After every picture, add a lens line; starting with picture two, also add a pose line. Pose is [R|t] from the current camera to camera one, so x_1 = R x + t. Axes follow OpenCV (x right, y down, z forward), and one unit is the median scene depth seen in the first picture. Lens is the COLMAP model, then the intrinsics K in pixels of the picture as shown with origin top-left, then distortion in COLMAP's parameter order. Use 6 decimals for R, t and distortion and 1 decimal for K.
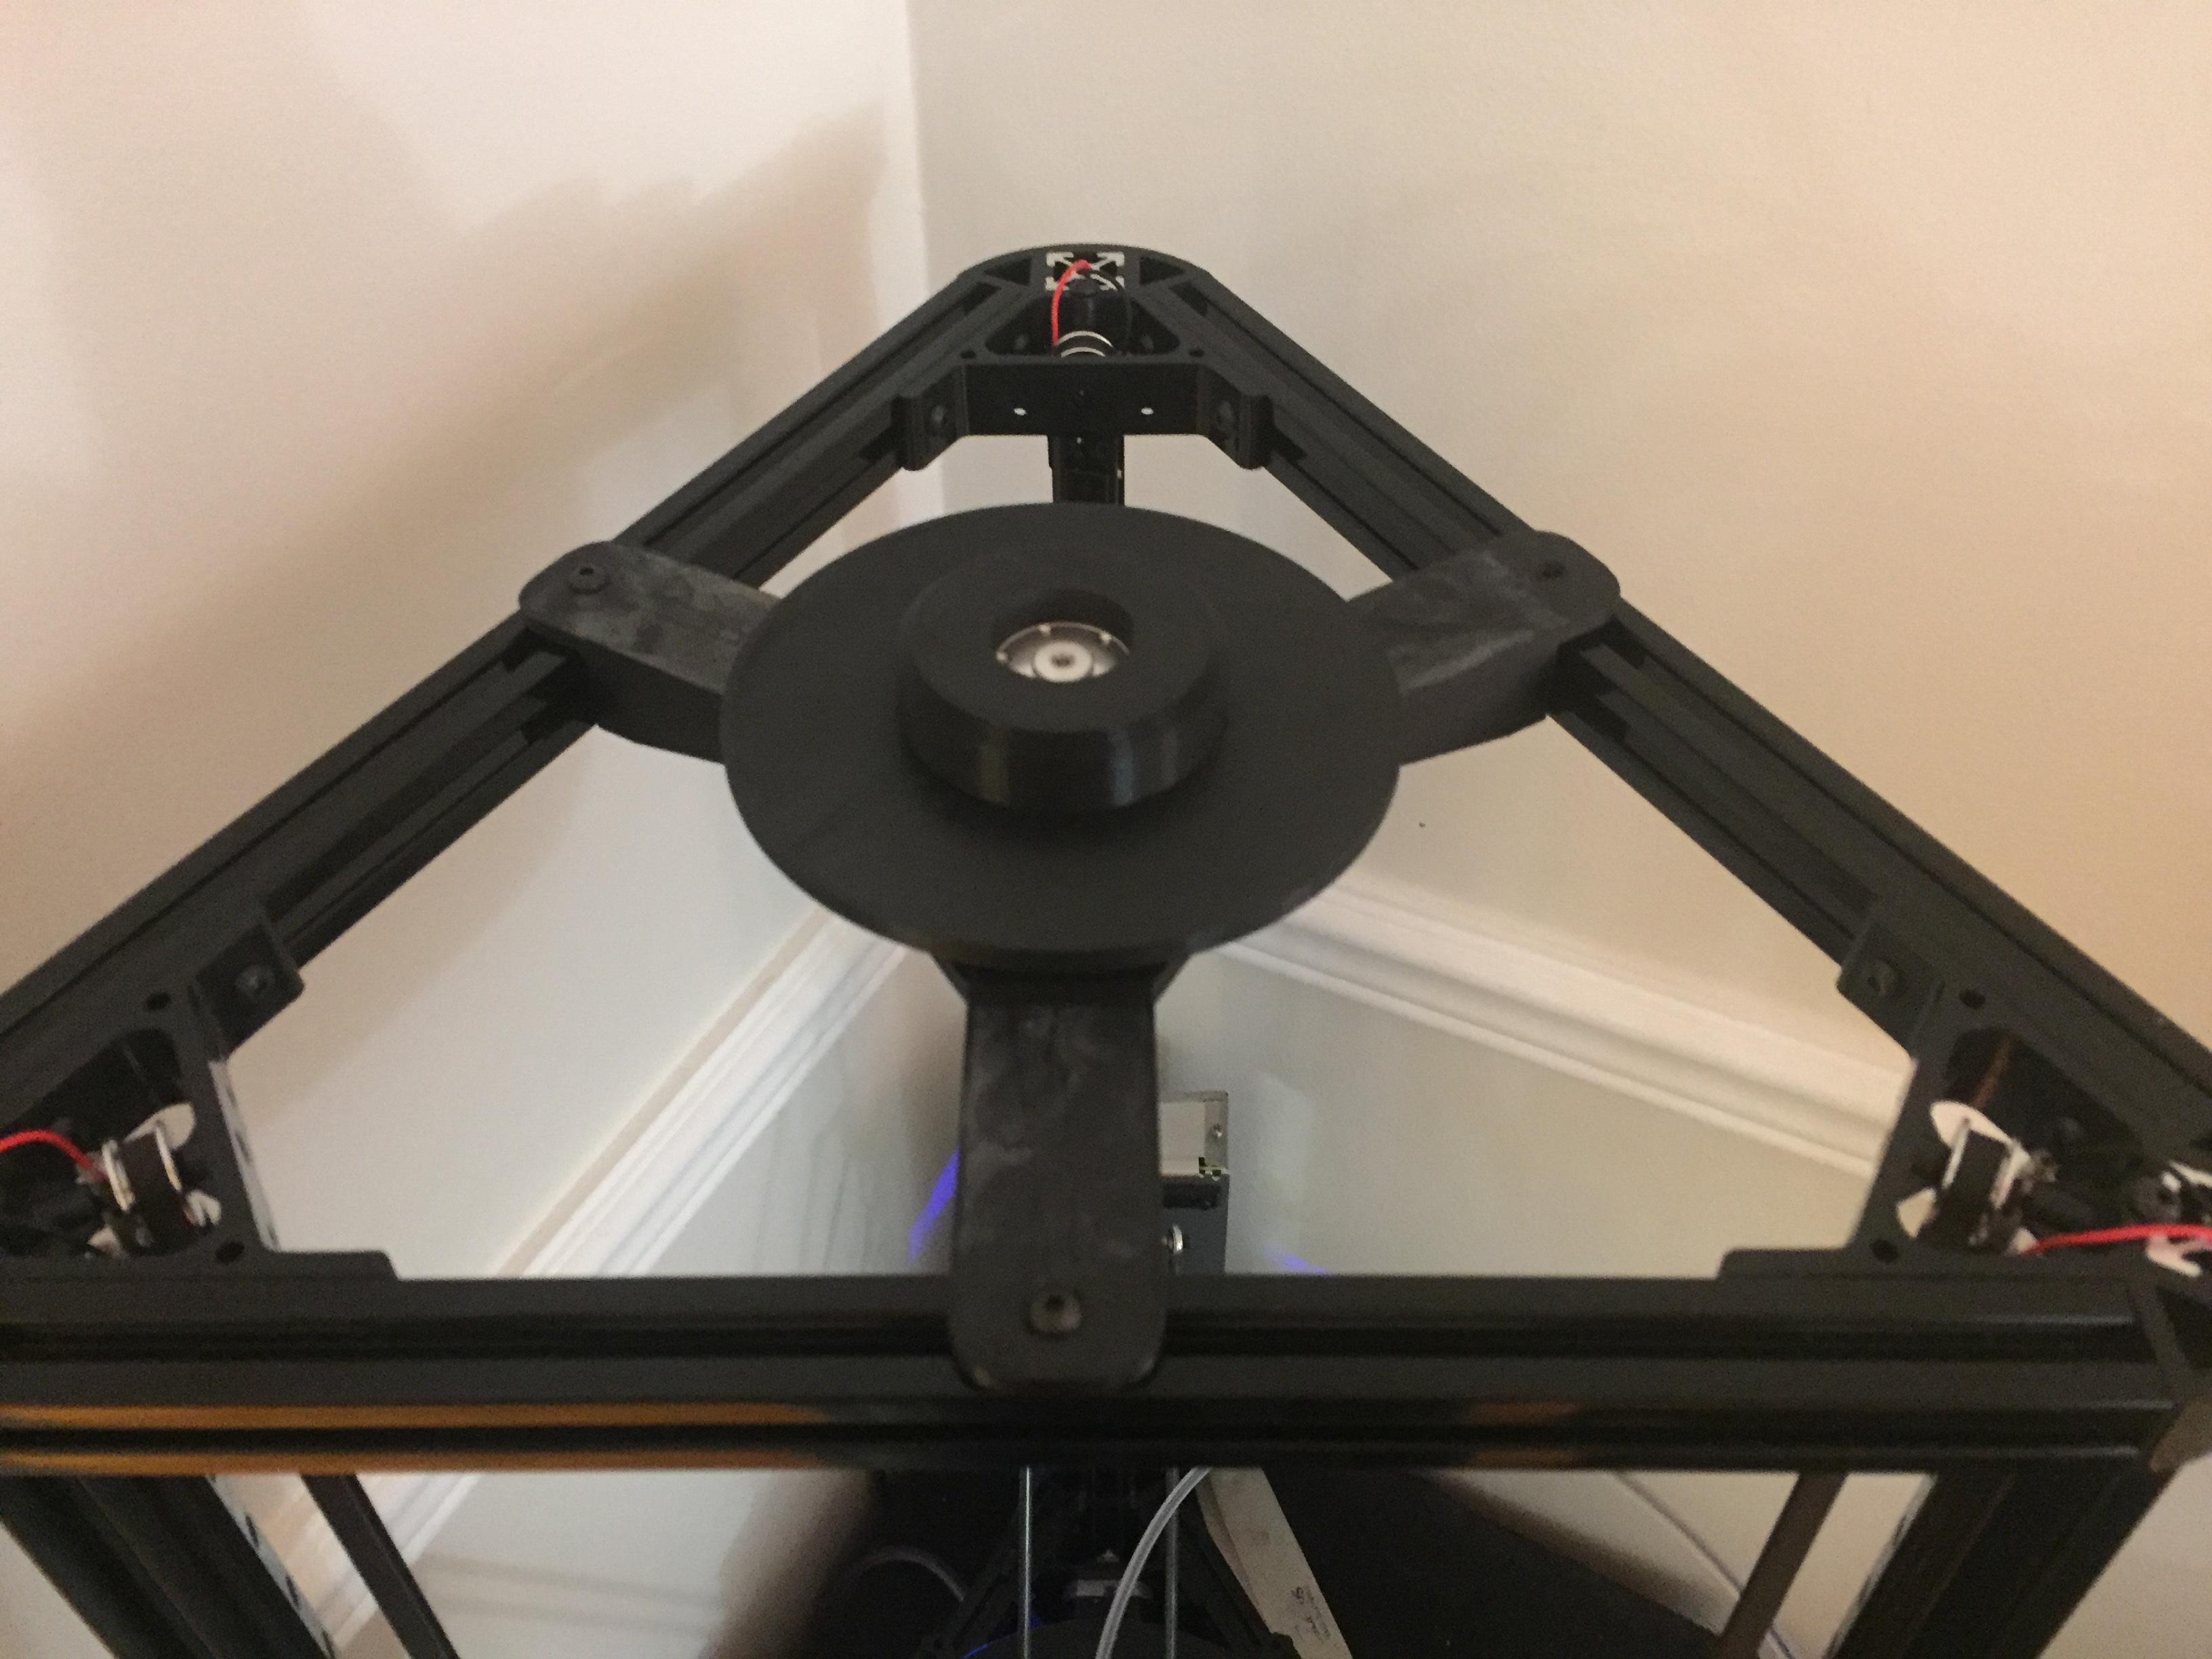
lens RADIAL K [[1973.6, 0, 1102.3], [0, 1973.6, 837.0], [0, 0, 1]] dist [-0.020556, -0.050496]
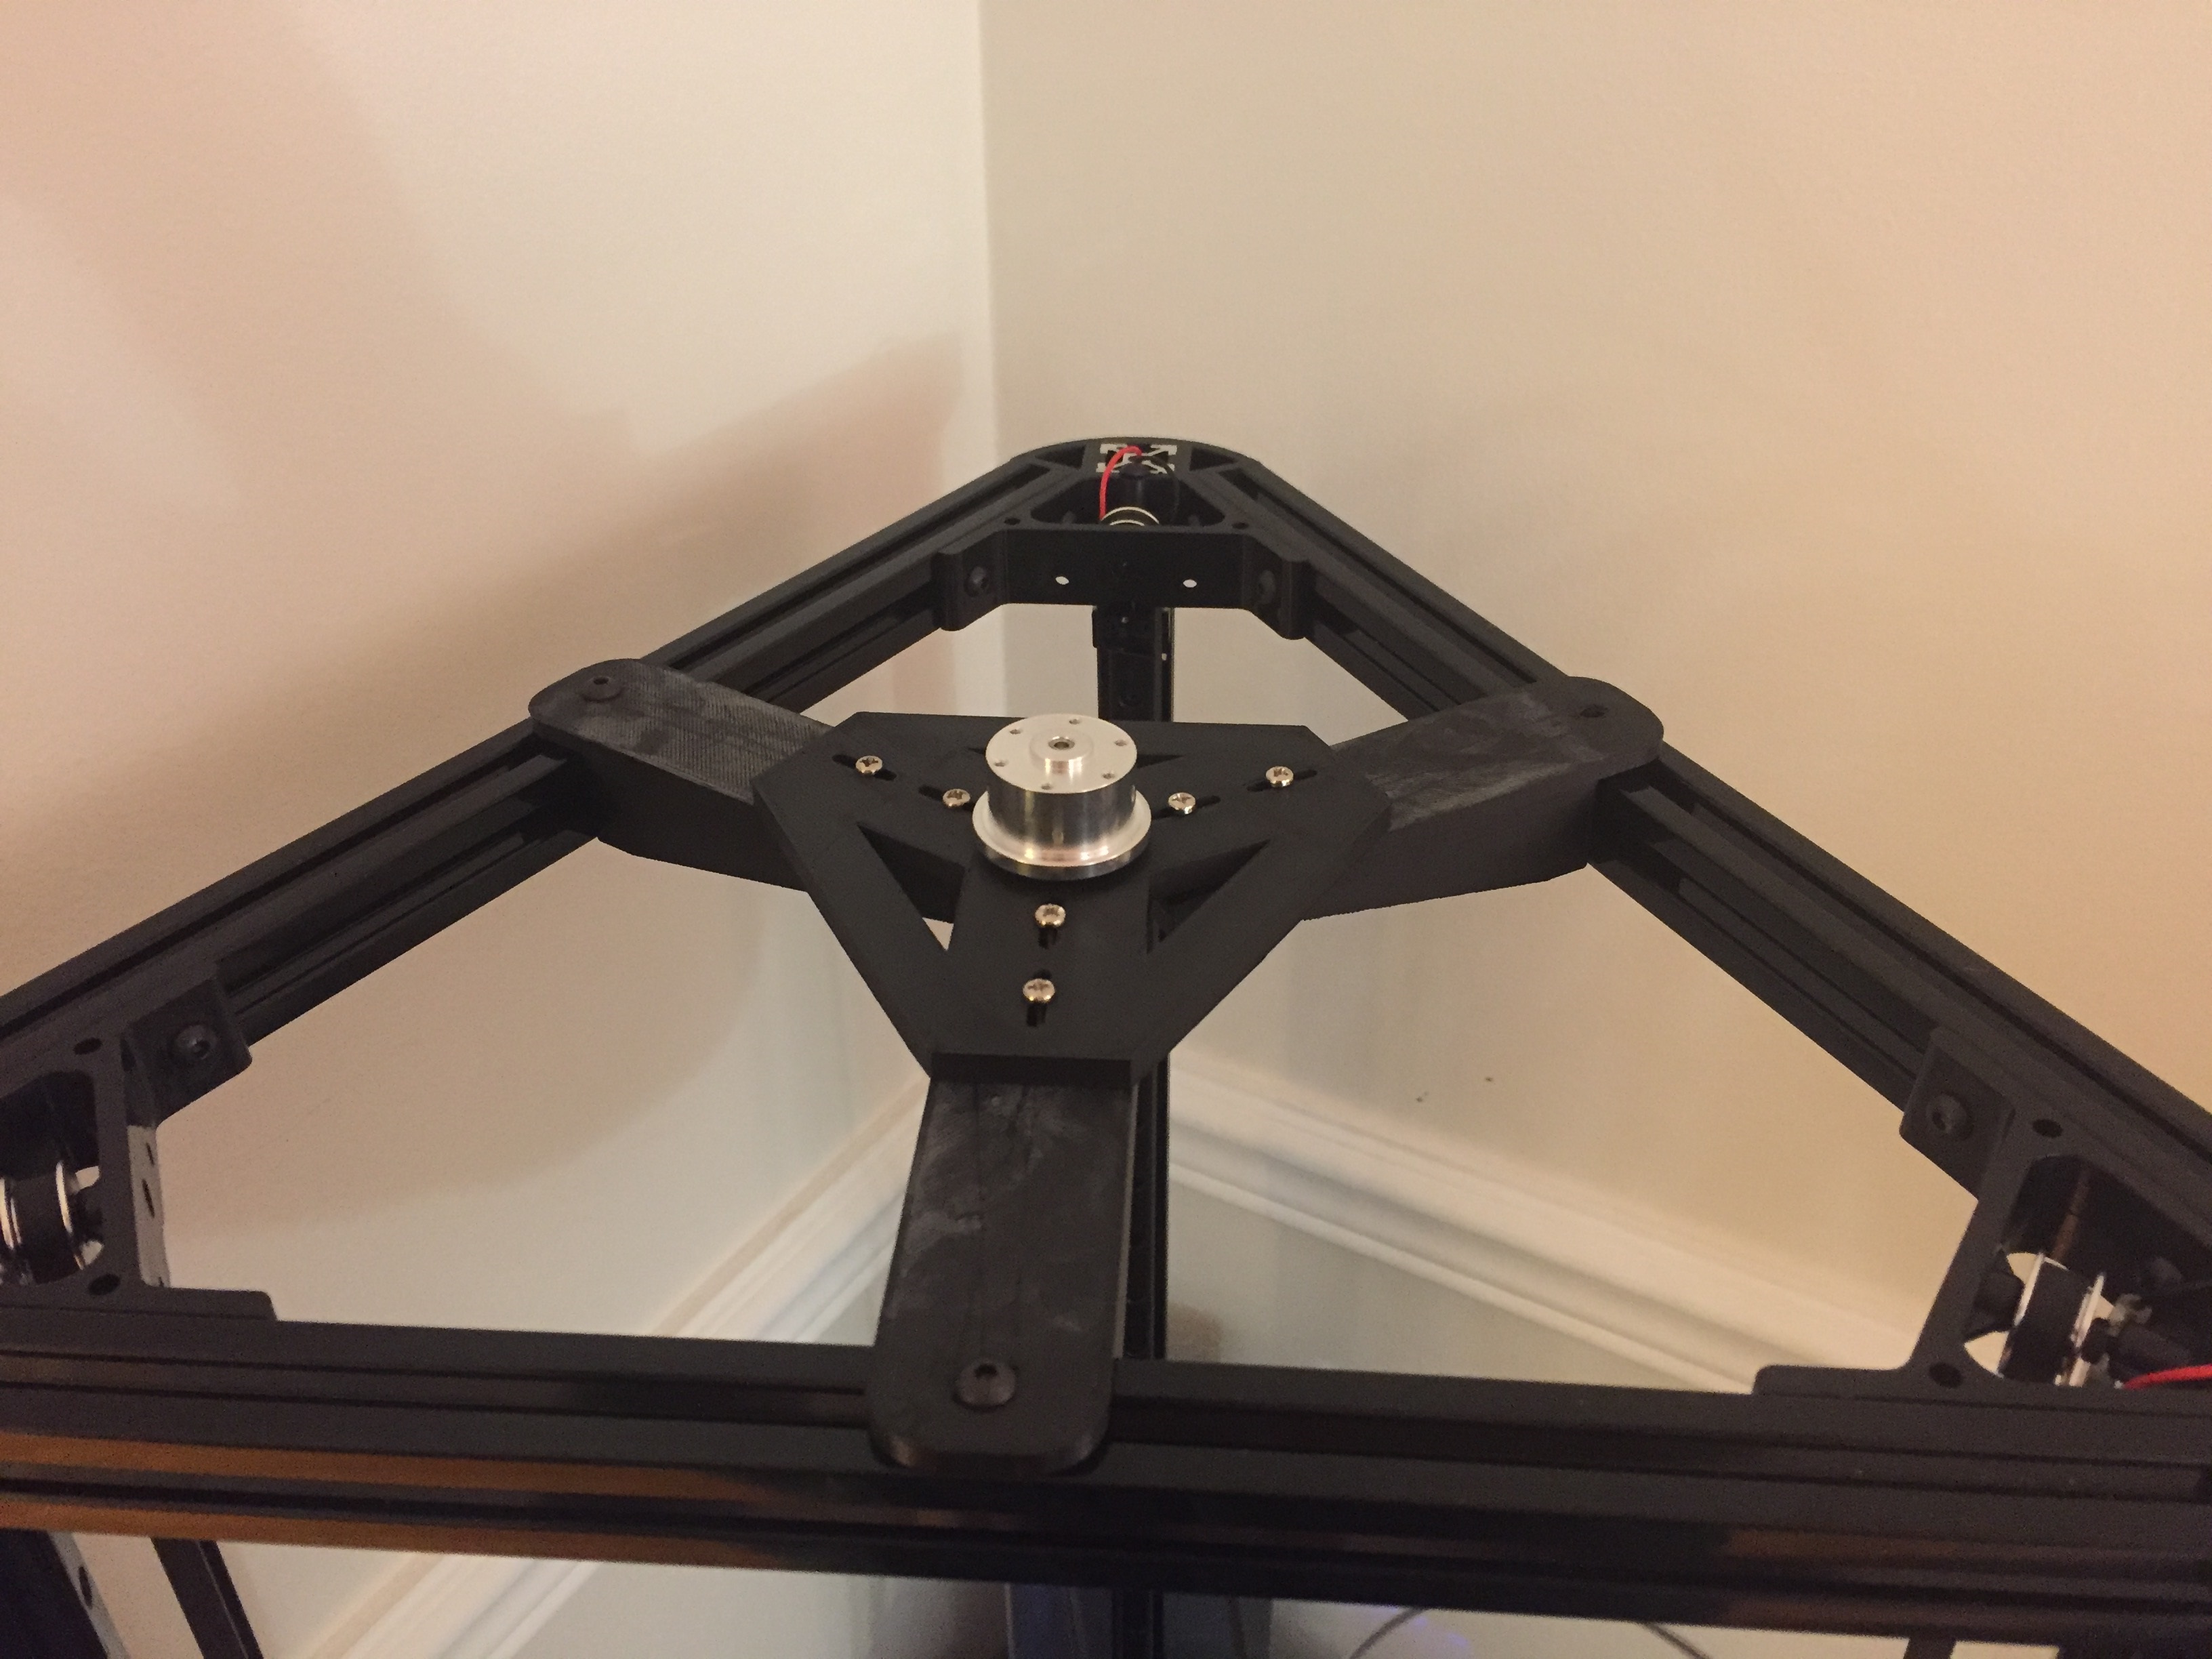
lens RADIAL K [[1973.6, 0, 1100.3], [0, 1973.6, 814.0], [0, 0, 1]] dist [-0.020556, -0.050496]
pose [[0.997786, 0.035738, -0.056097, 0.047322], [-0.045691, 0.981183, -0.187596, 0.108161], [0.048337, 0.189744, 0.980643, 0.061550]]
